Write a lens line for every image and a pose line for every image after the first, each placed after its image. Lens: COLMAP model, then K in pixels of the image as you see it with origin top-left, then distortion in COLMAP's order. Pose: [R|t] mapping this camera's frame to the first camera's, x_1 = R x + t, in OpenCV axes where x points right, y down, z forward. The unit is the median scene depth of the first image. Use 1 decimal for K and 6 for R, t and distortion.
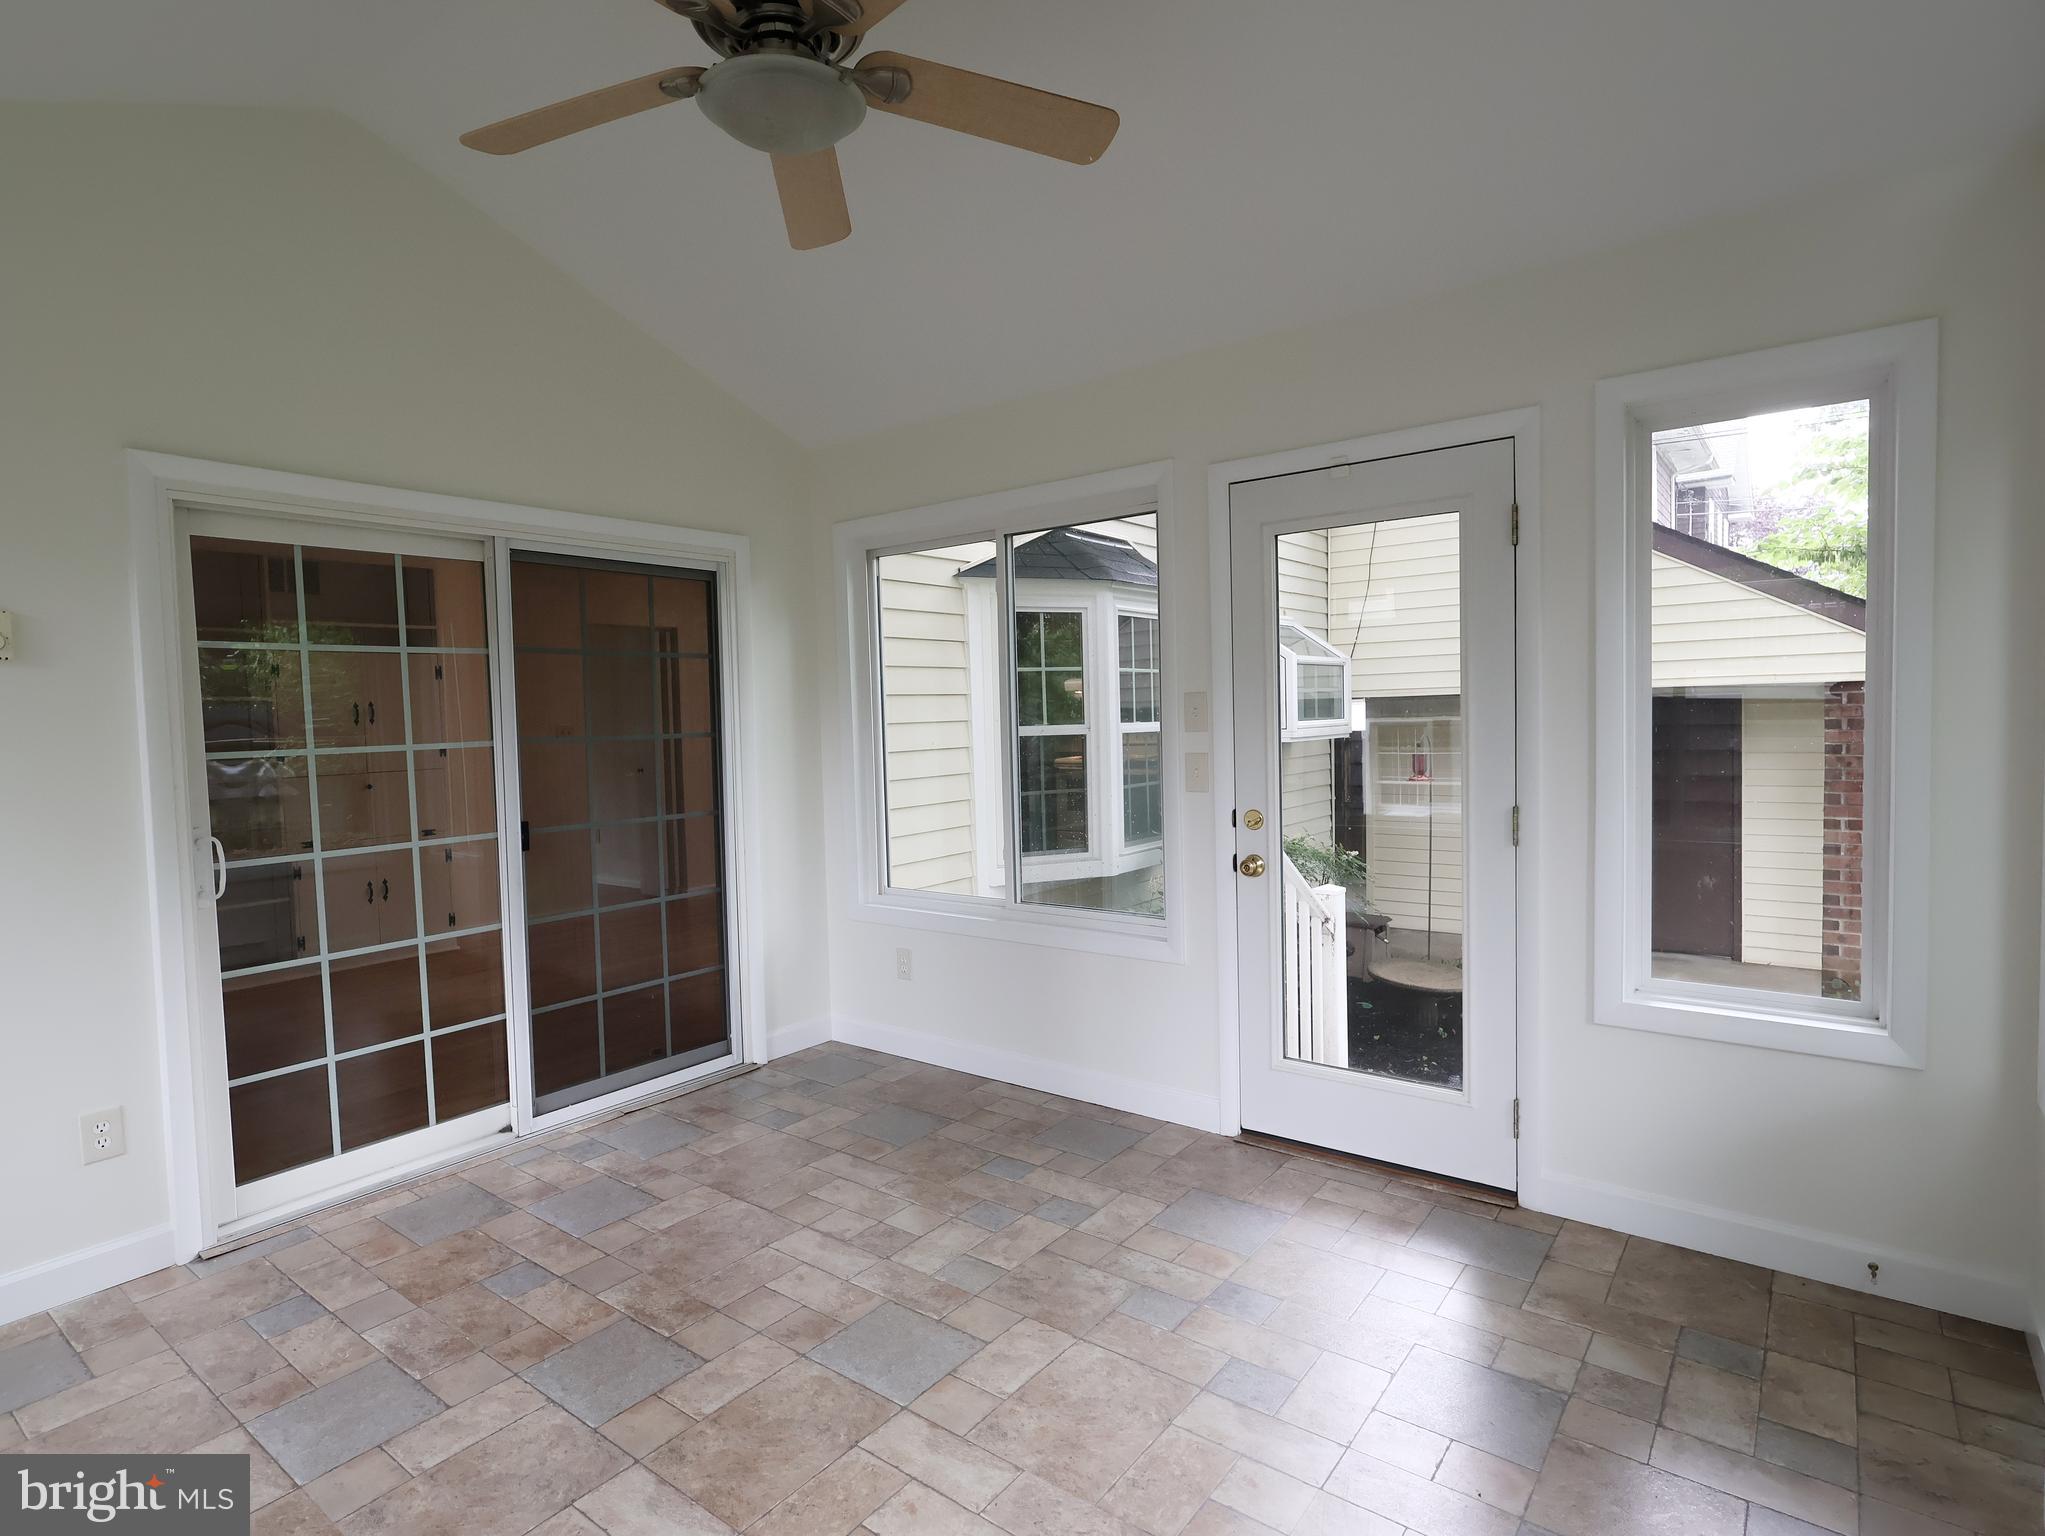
lens RADIAL K [[1059.5, 0, 1009.6], [0, 1059.5, 765.6], [0, 0, 1]] dist [-0.005857, 0.000265]
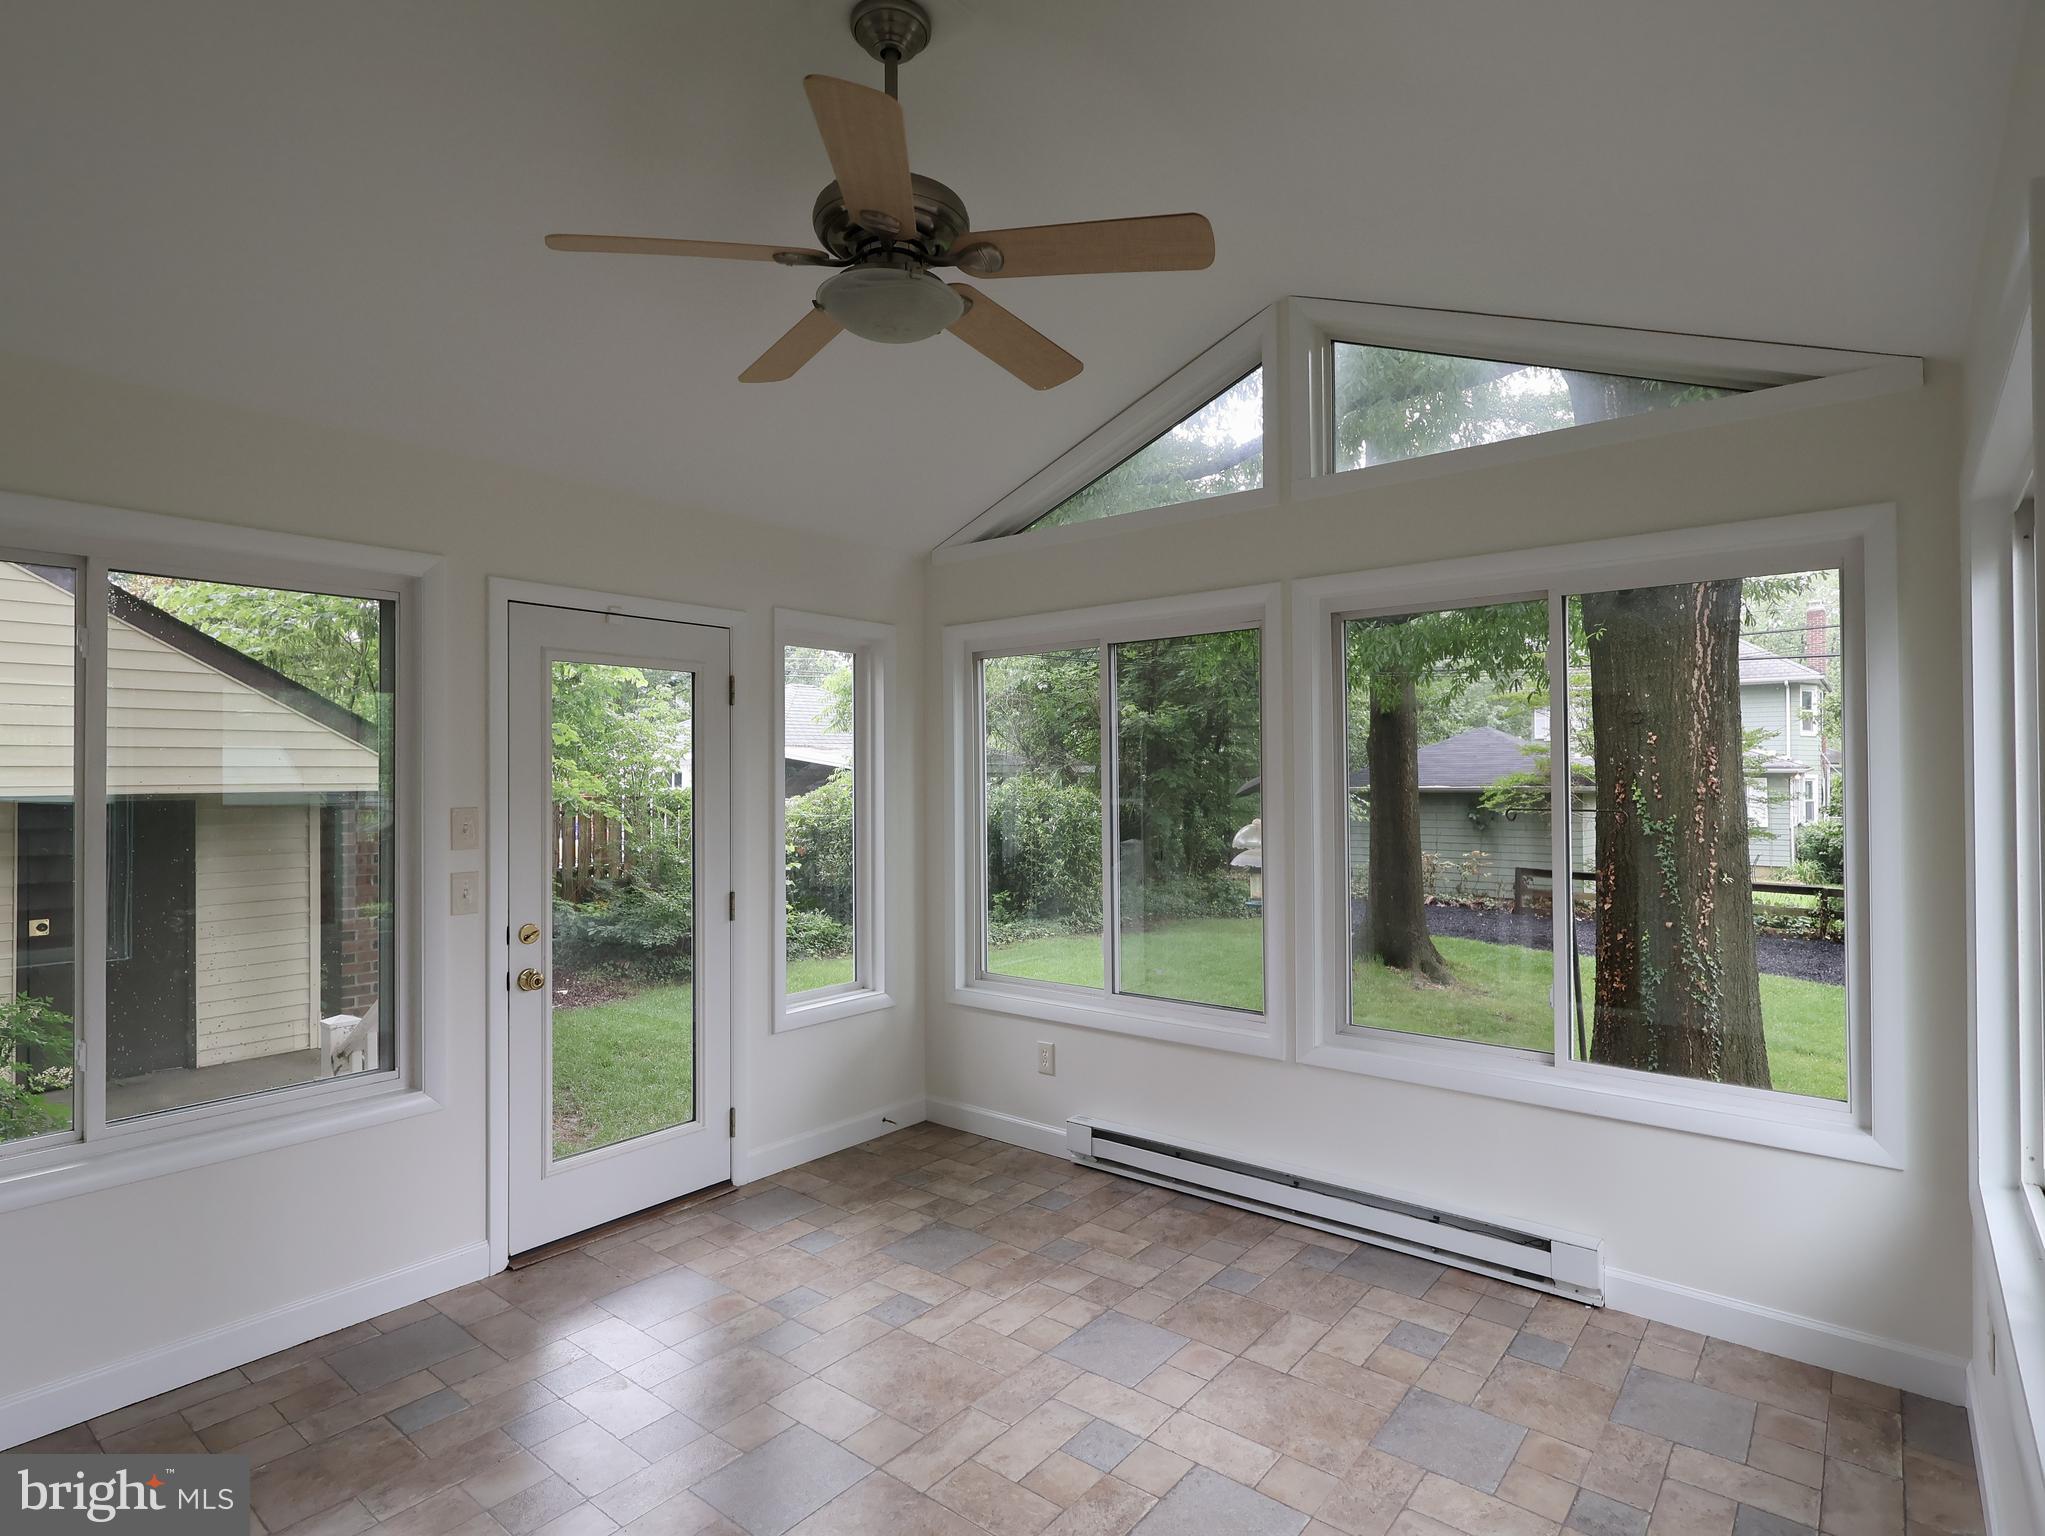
lens RADIAL K [[1059.5, 0, 1014.4], [0, 1059.5, 767.5], [0, 0, 1]] dist [-0.005857, 0.000265]
pose [[0.028826, 0.036289, 0.998926, -0.884279], [0.055307, 0.997752, -0.037842, -0.050491], [-0.998053, 0.056338, 0.026754, 0.572744]]
